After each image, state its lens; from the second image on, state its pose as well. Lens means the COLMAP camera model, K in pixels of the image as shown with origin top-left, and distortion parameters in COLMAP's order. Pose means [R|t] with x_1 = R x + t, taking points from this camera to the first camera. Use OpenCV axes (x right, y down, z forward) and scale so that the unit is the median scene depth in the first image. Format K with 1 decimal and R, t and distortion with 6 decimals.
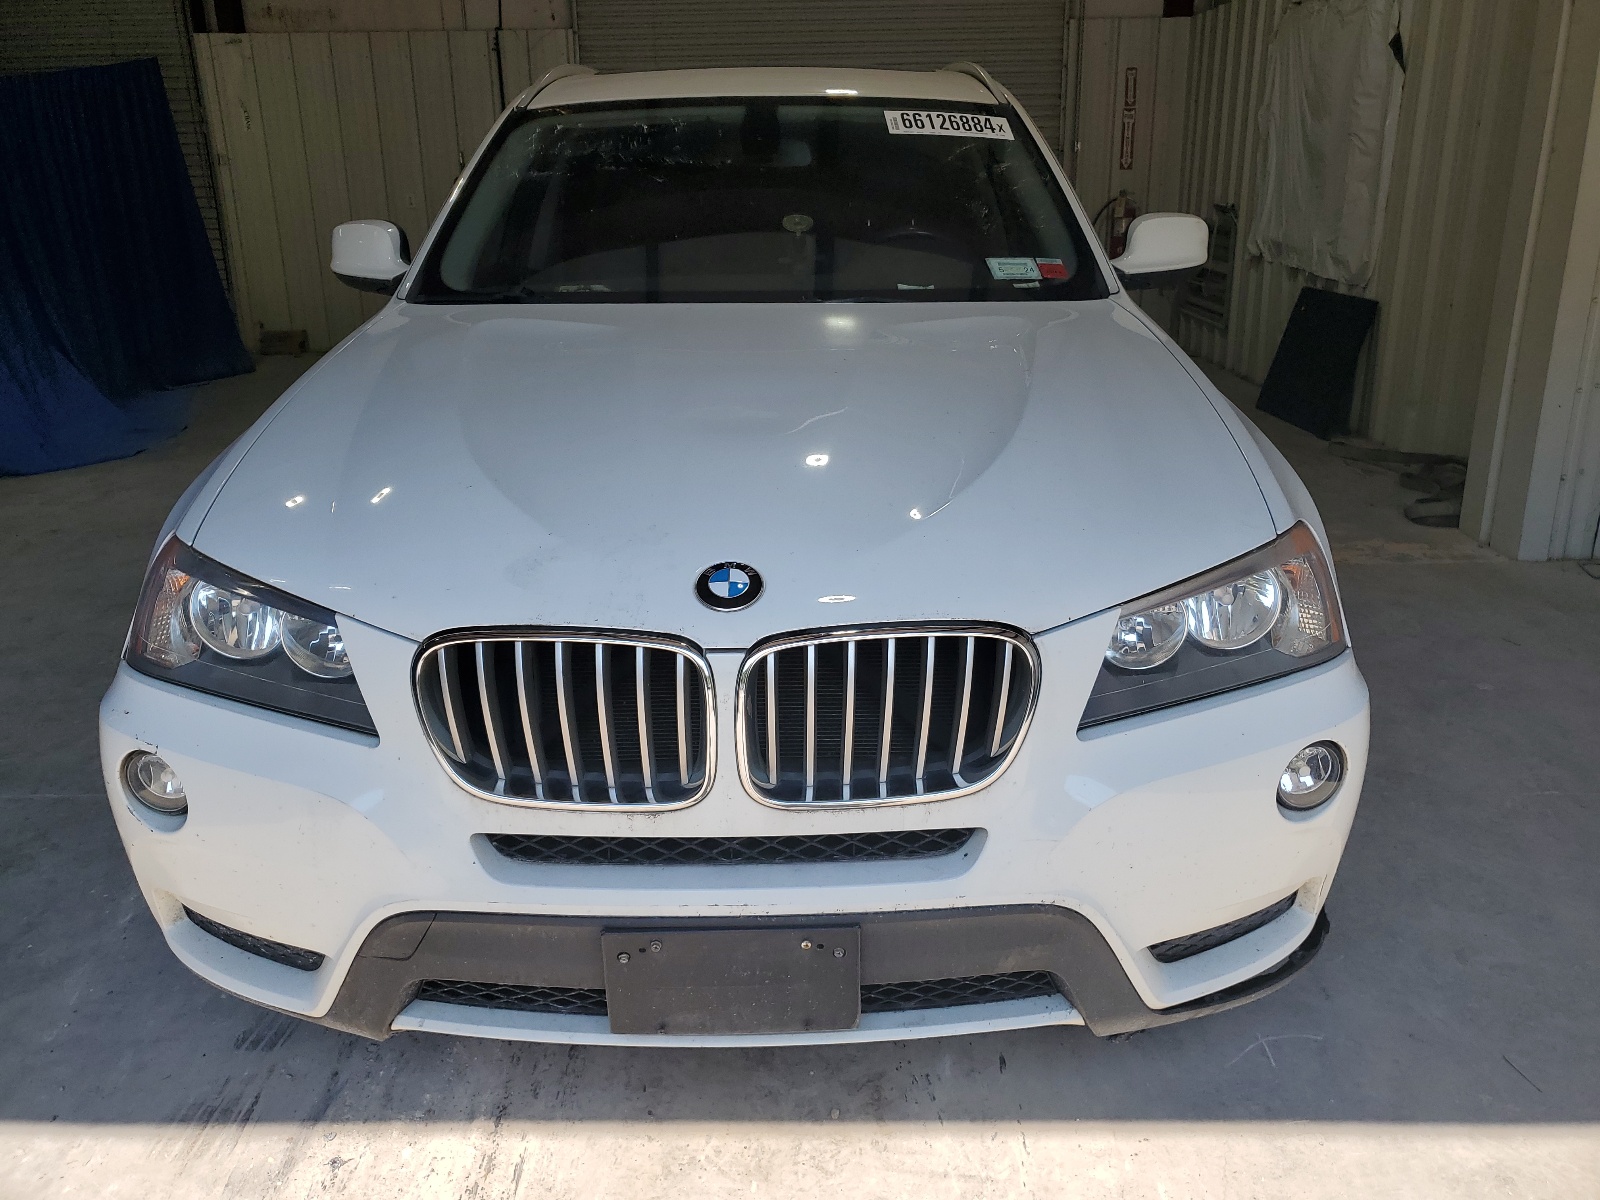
lens RADIAL K [[1264.9, 0, 792.3], [0, 1264.9, 585.9], [0, 0, 1]] dist [0.013177, 0.014216]
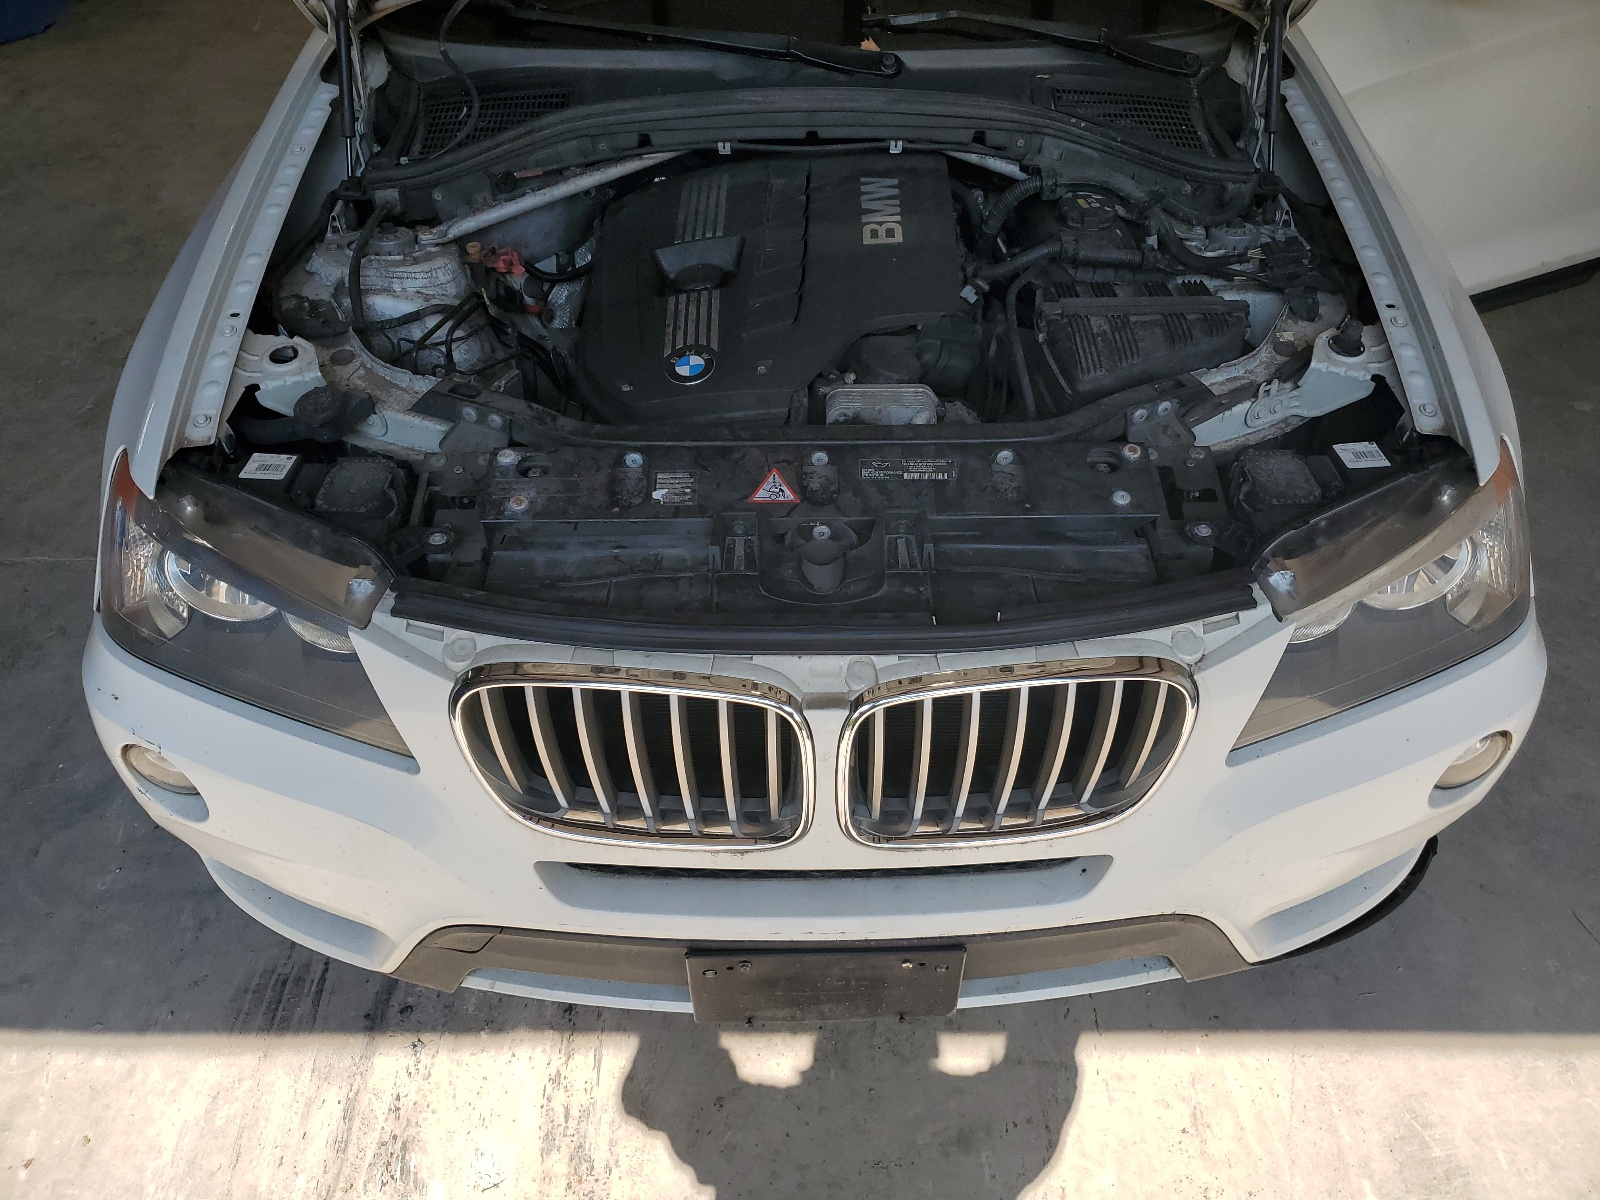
lens RADIAL K [[1264.9, 0, 812.5], [0, 1264.9, 600.2], [0, 0, 1]] dist [0.013177, 0.014216]
pose [[0.999903, -0.003945, 0.013358, -0.062647], [-0.001390, 0.926005, 0.377509, -0.284064], [-0.013859, -0.377491, 0.925910, 0.217284]]
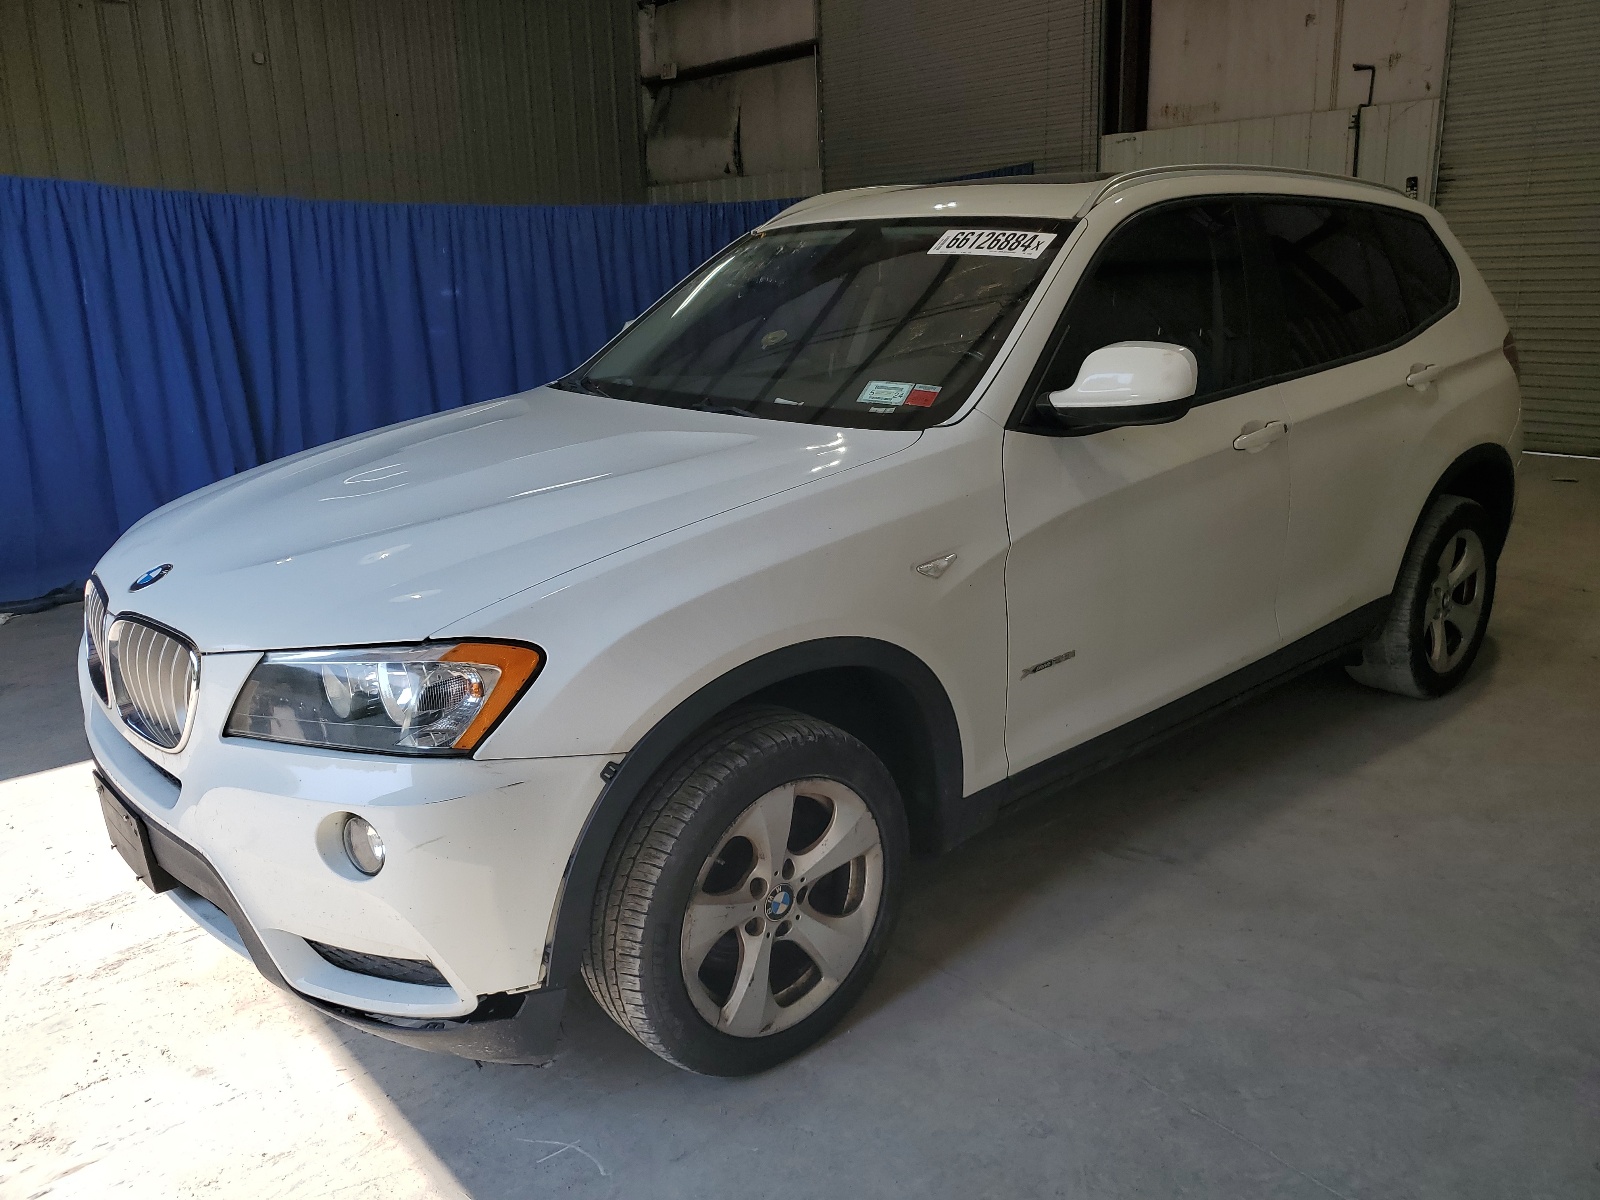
lens RADIAL K [[1264.9, 0, 796.9], [0, 1264.9, 603.1], [0, 0, 1]] dist [0.013177, 0.014216]
pose [[0.640781, 0.202098, -0.740646, 1.413457], [-0.226896, 0.971487, 0.068784, -0.223076], [0.733429, 0.123974, 0.668365, 0.475955]]
